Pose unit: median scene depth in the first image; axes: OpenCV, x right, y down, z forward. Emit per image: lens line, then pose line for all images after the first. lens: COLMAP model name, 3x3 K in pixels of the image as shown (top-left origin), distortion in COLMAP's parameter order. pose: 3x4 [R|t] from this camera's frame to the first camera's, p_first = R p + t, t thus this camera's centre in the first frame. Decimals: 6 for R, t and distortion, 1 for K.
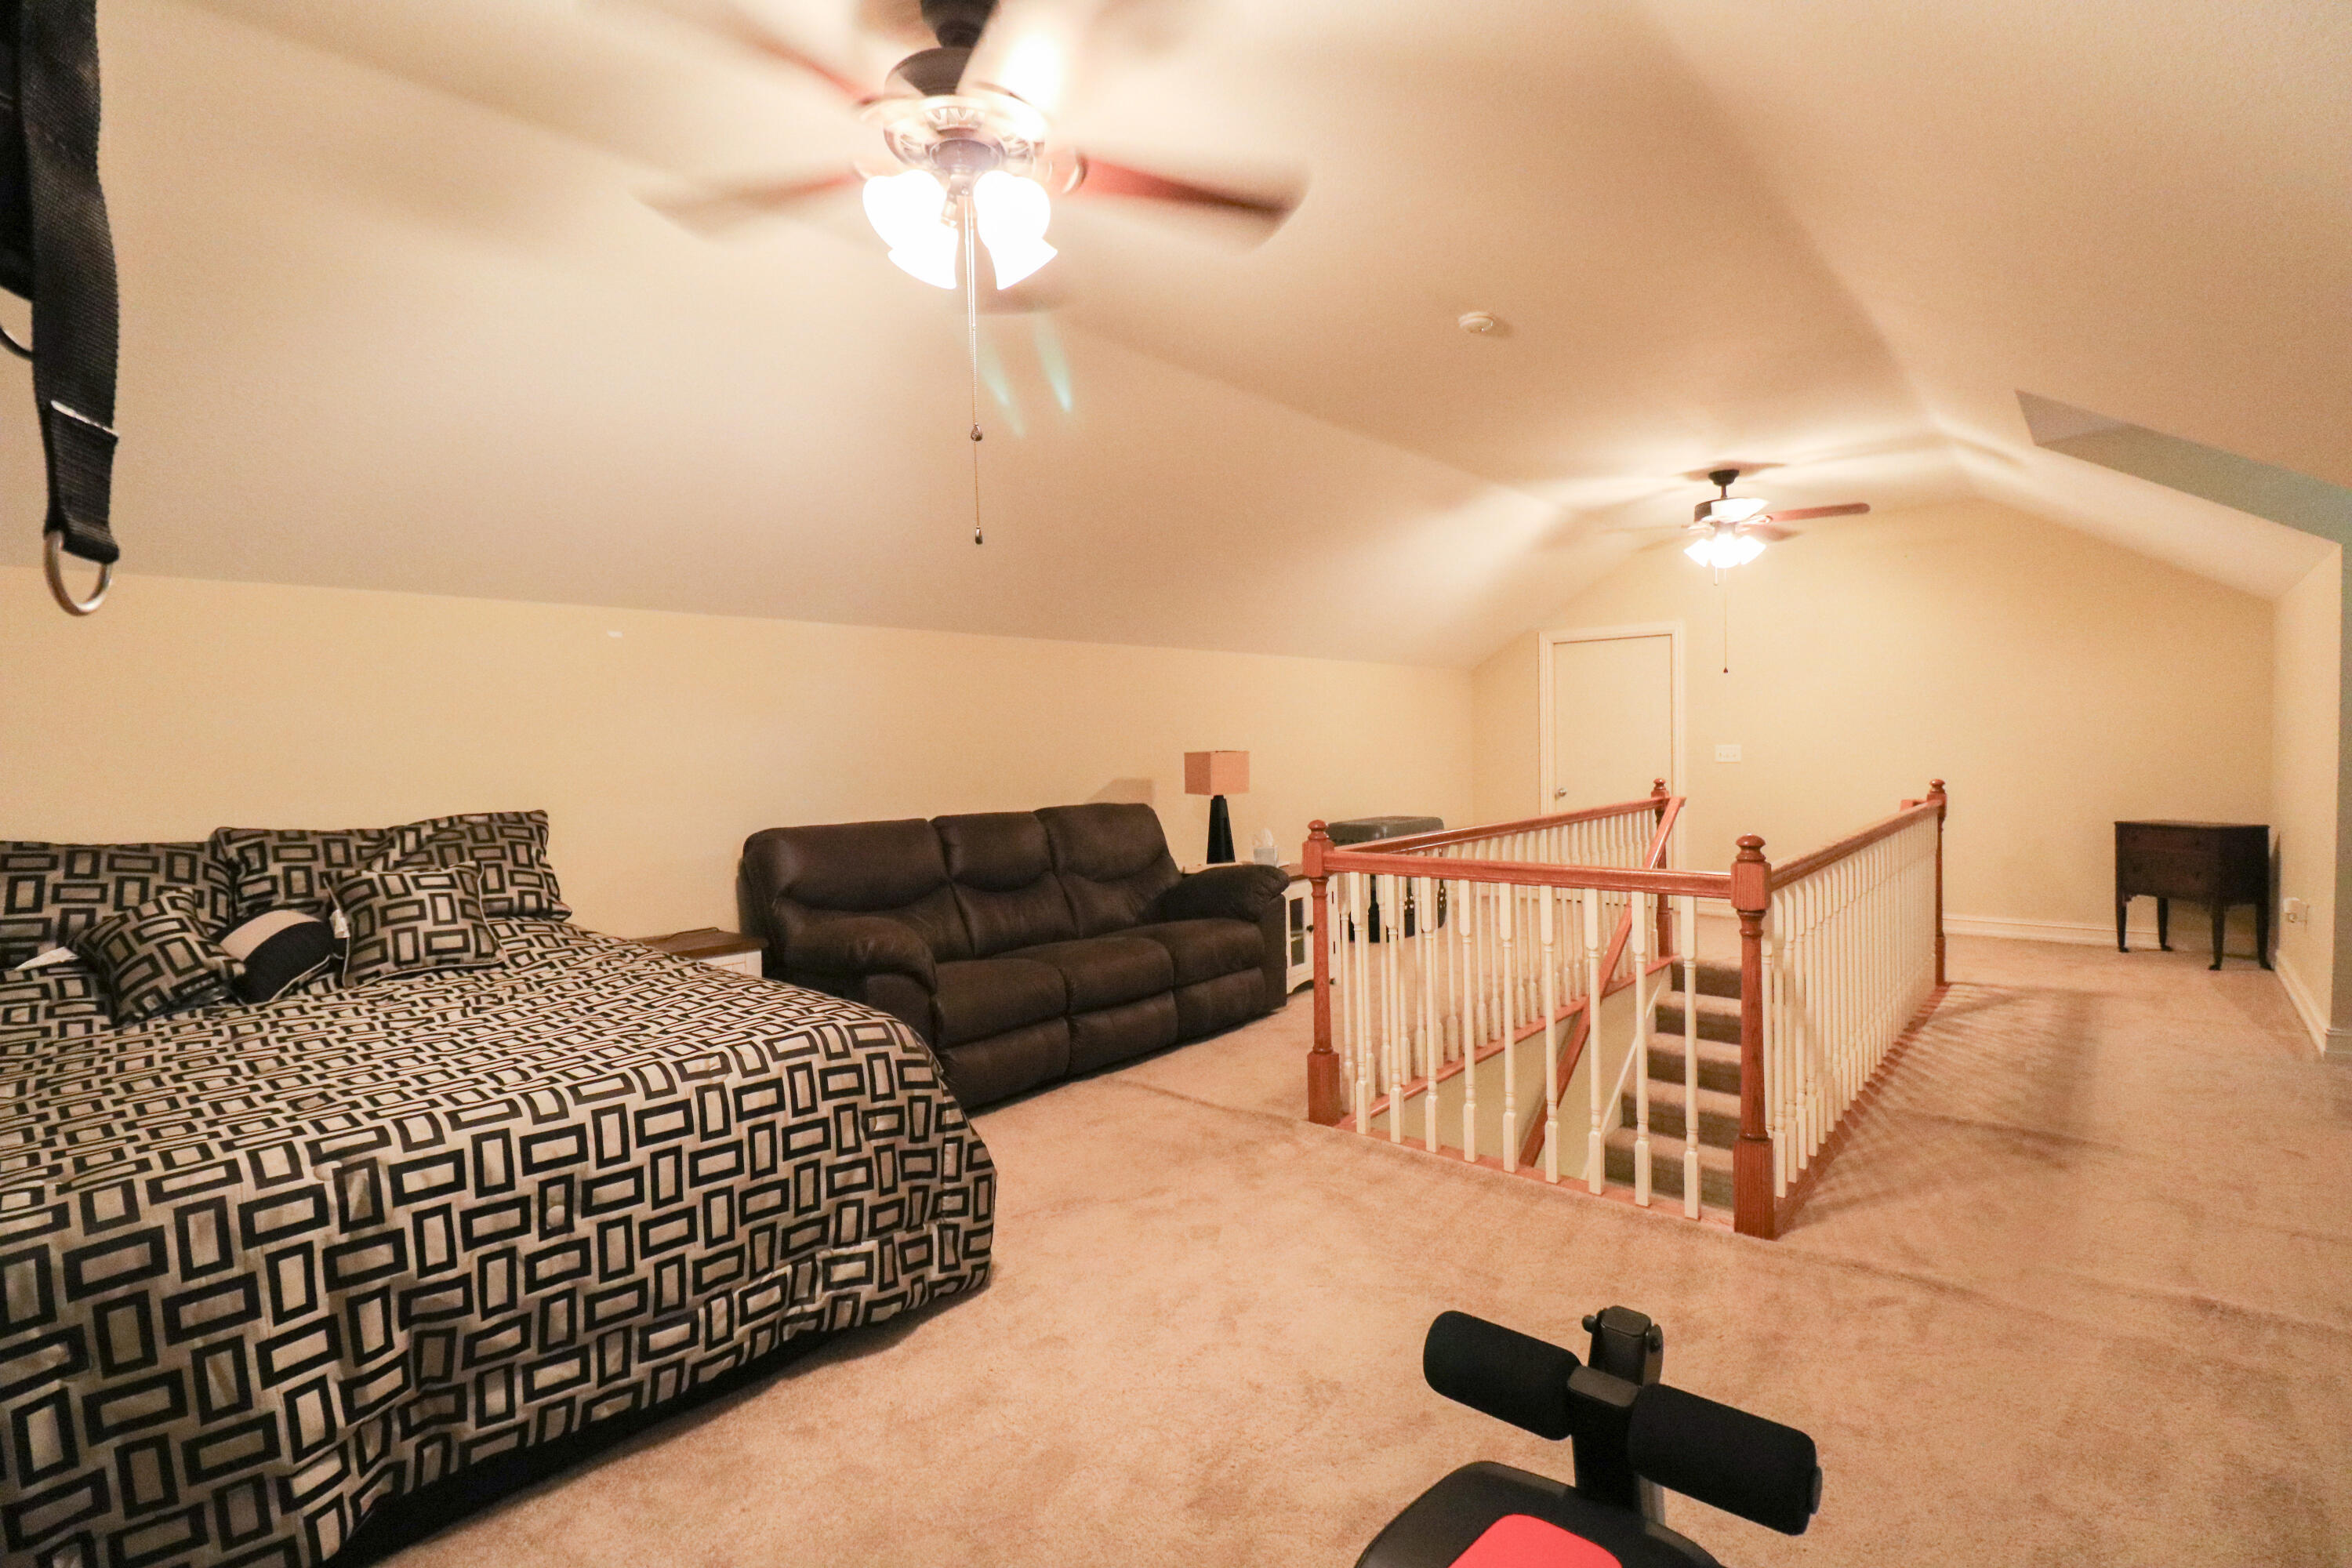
lens RADIAL K [[1102.8, 0, 1172.6], [0, 1102.8, 773.0], [0, 0, 1]] dist [-0.002237, -0.015626]
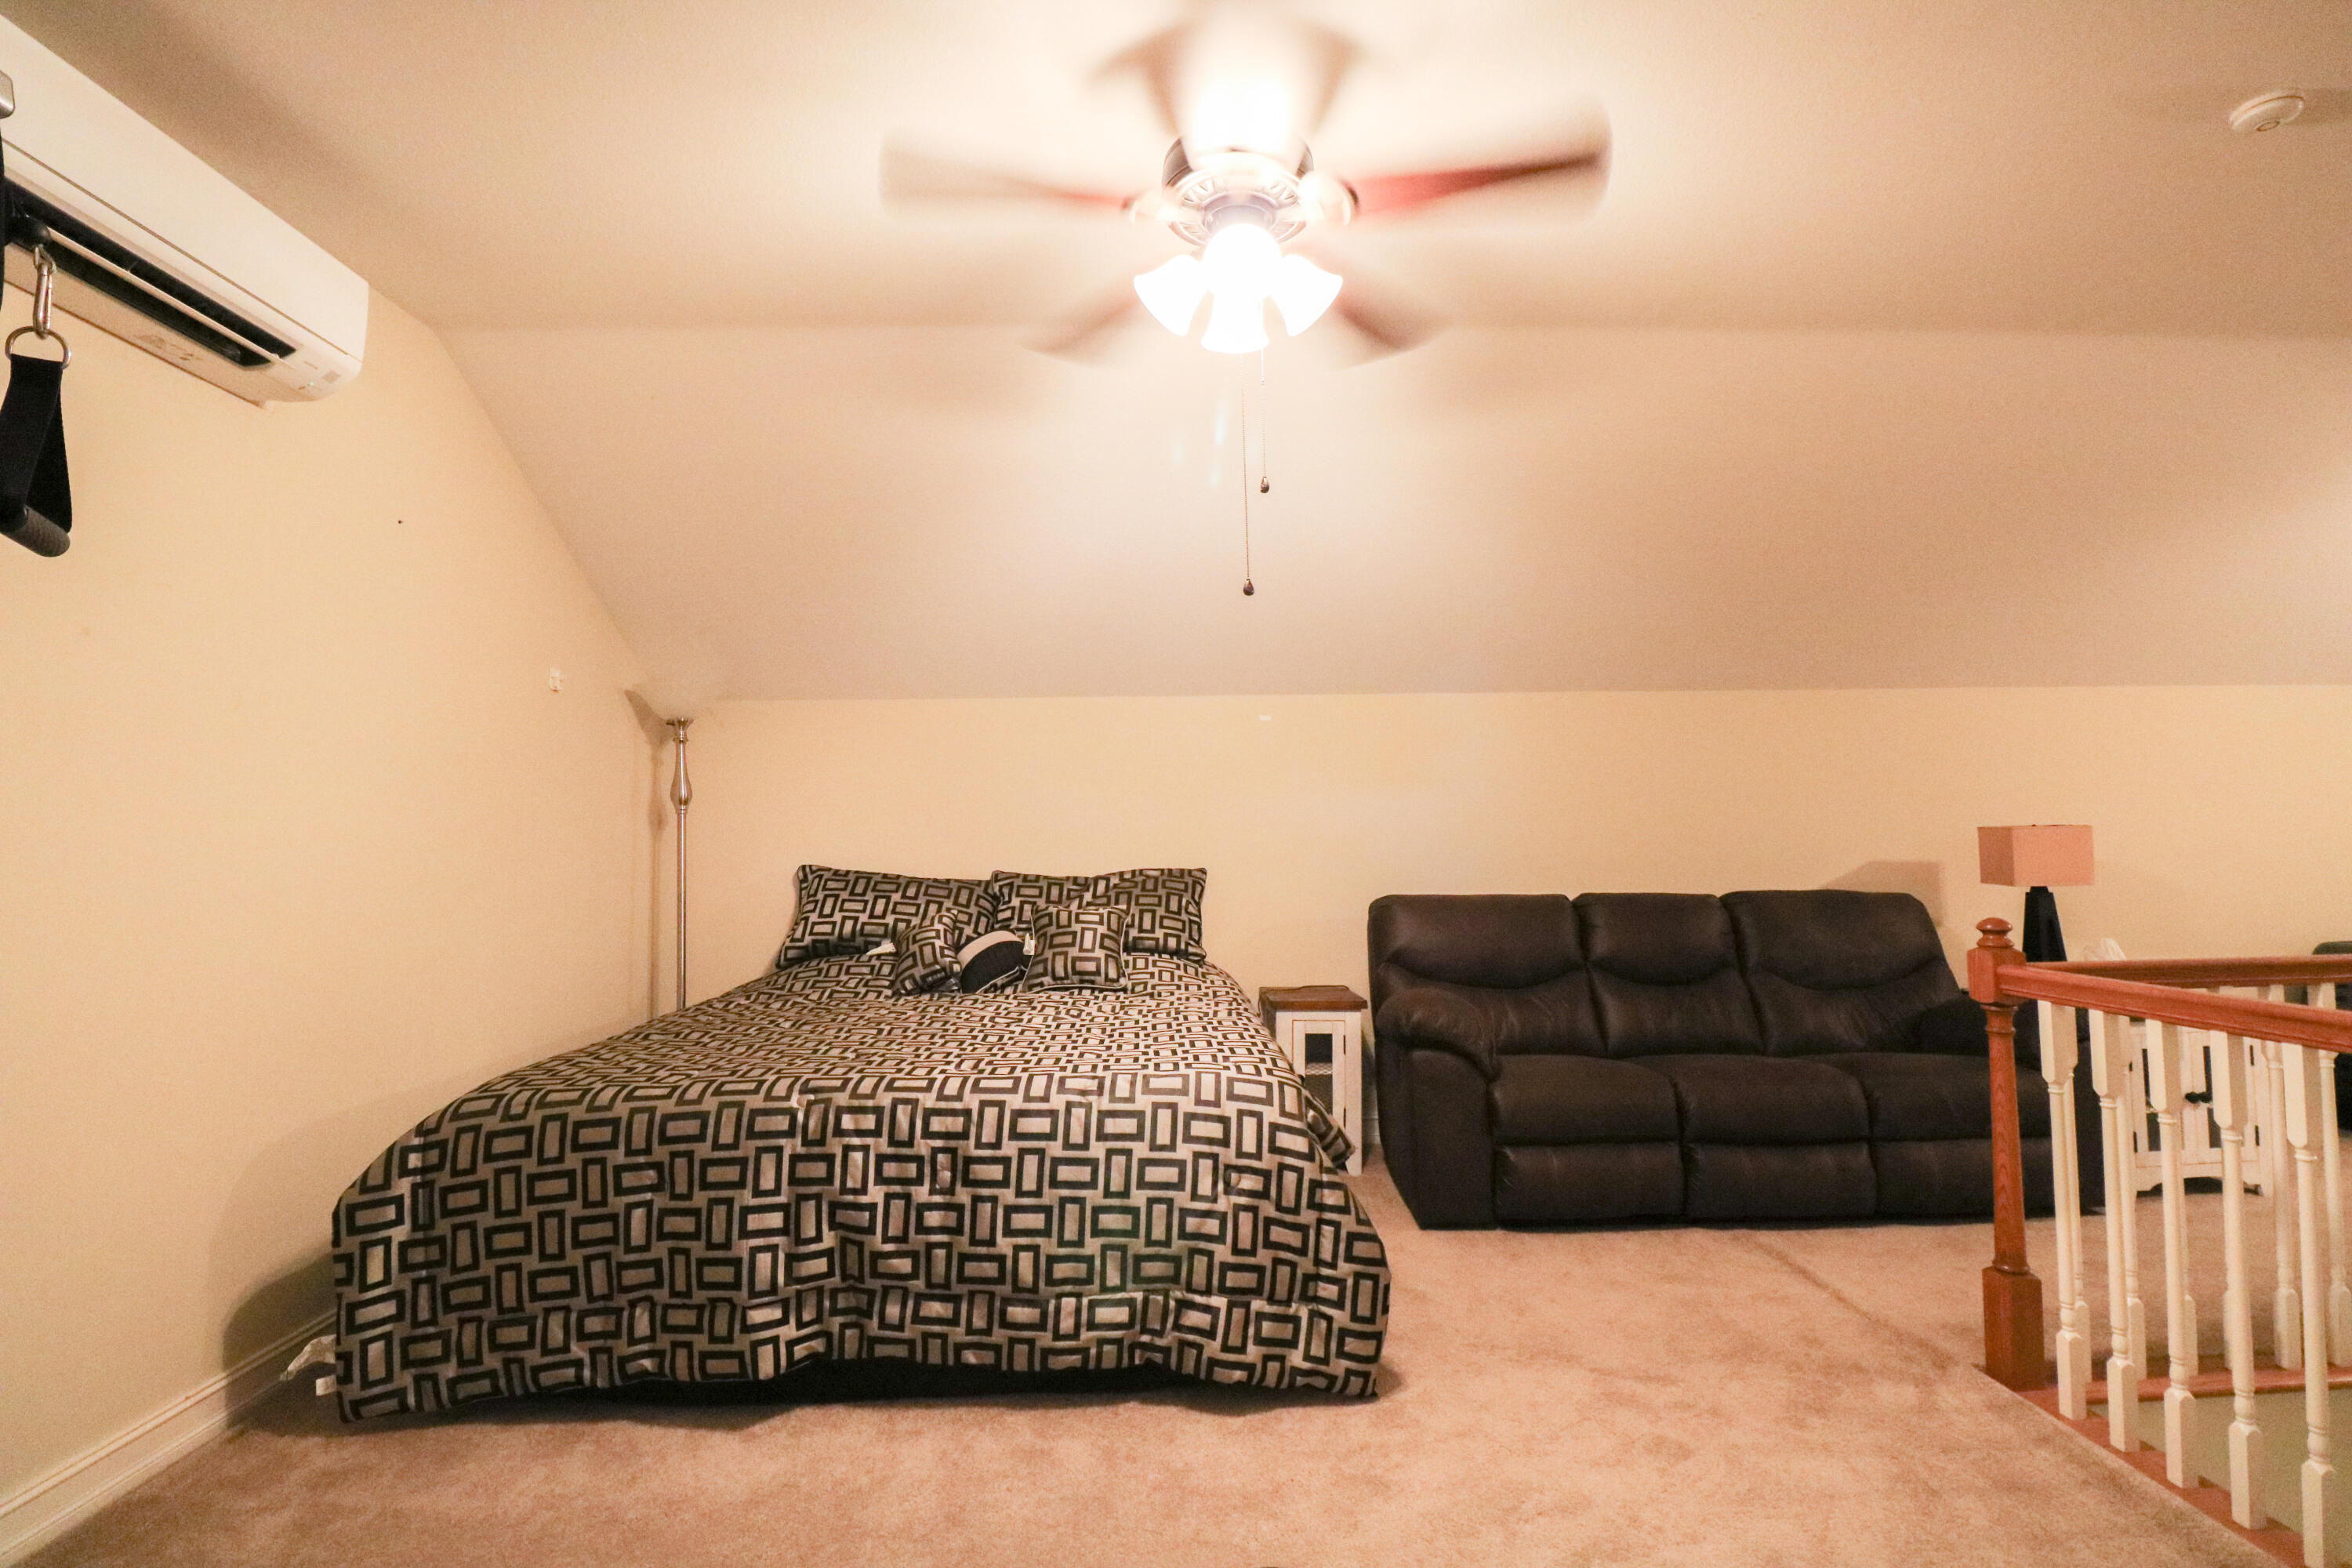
lens RADIAL K [[1092.3, 0, 1167.9], [0, 1092.3, 773.7], [0, 0, 1]] dist [0.001520, -0.014090]
pose [[0.672374, -0.032644, -0.739491, 0.400166], [-0.023959, 0.997544, -0.065819, 0.014670], [0.739823, 0.061972, 0.669941, 0.242592]]
